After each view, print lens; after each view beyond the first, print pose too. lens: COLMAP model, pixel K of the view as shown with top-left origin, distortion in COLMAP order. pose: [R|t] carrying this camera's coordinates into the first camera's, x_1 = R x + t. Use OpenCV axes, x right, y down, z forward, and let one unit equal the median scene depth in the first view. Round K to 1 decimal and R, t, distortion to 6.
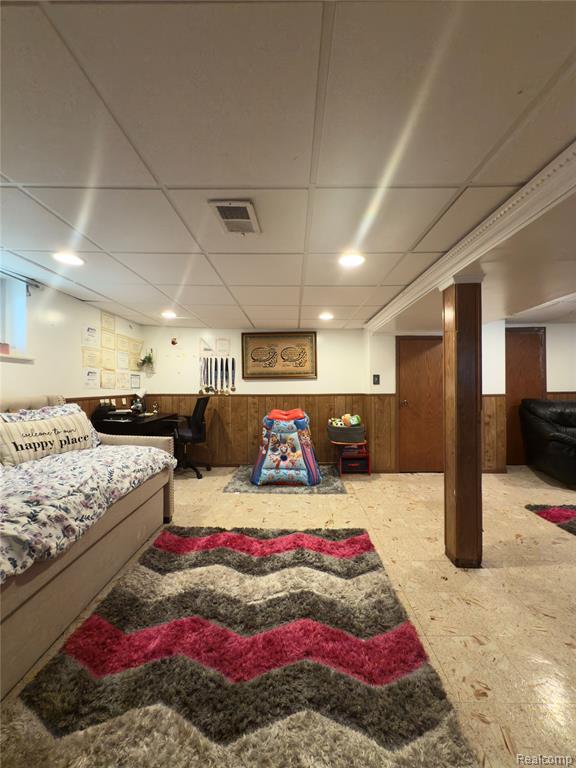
lens RADIAL K [[305.8, 0, 287.7], [0, 305.8, 384.3], [0, 0, 1]] dist [-0.002888, 0.000296]
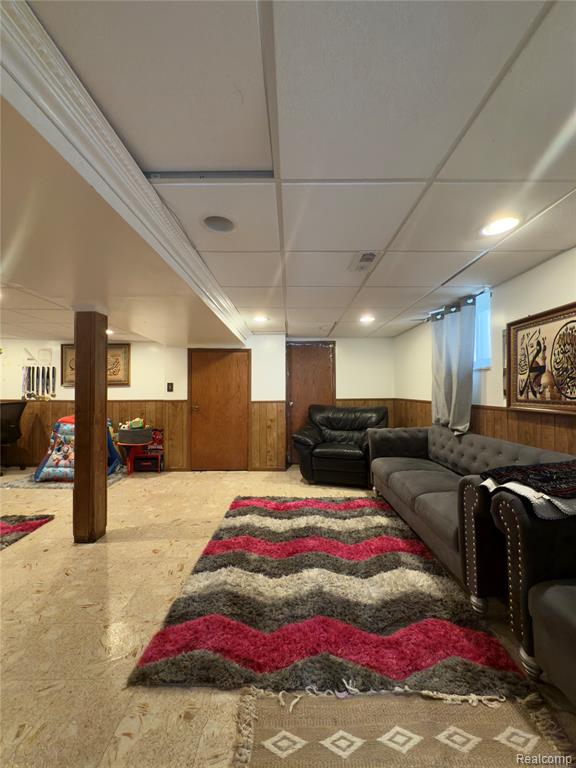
lens RADIAL K [[305.8, 0, 289.6], [0, 305.8, 386.5], [0, 0, 1]] dist [-0.002888, 0.000296]
pose [[0.999480, 0.004320, 0.031940, 0.689358], [-0.003896, 0.999904, -0.013323, -0.004915], [-0.031995, 0.013191, 0.999401, -0.126726]]
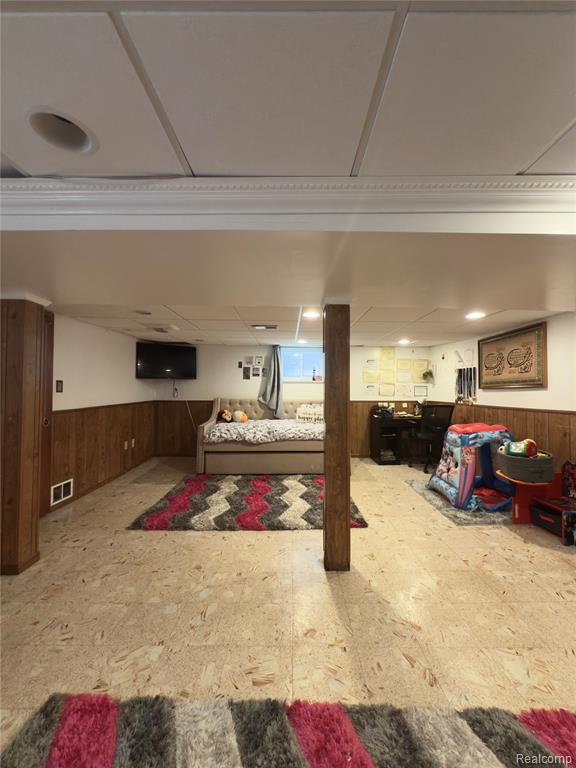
lens RADIAL K [[305.8, 0, 288.8], [0, 305.8, 385.6], [0, 0, 1]] dist [-0.002888, 0.000296]
pose [[0.027061, -0.015160, -0.999519, 0.851705], [-0.003766, 0.999876, -0.015268, -0.011866], [0.999627, 0.004178, 0.027000, 0.420084]]
